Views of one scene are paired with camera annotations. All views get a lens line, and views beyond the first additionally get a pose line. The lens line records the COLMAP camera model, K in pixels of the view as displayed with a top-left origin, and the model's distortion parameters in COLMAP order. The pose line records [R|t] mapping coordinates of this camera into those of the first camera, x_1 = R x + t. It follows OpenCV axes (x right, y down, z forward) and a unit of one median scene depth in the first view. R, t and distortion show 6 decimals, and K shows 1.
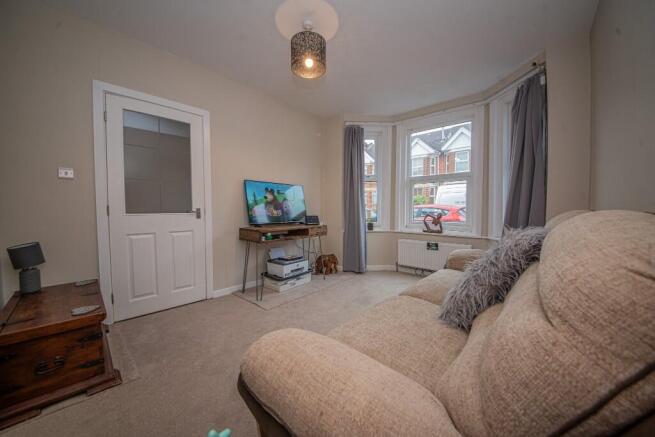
lens RADIAL K [[229.1, 0, 329.7], [0, 229.1, 213.8], [0, 0, 1]] dist [0.002490, 0.000044]
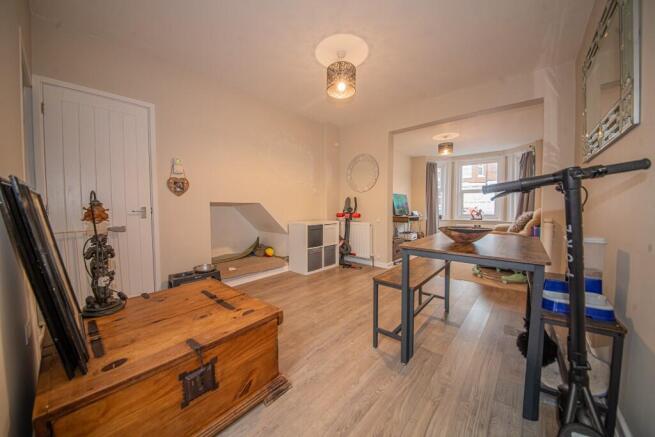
lens RADIAL K [[229.1, 0, 325.3], [0, 229.1, 217.8], [0, 0, 1]] dist [0.002490, 0.000044]
pose [[0.999944, -0.003183, 0.010053, -0.756116], [0.002973, 0.999780, 0.020778, 0.018133], [-0.010117, -0.020747, 0.999734, -0.821897]]
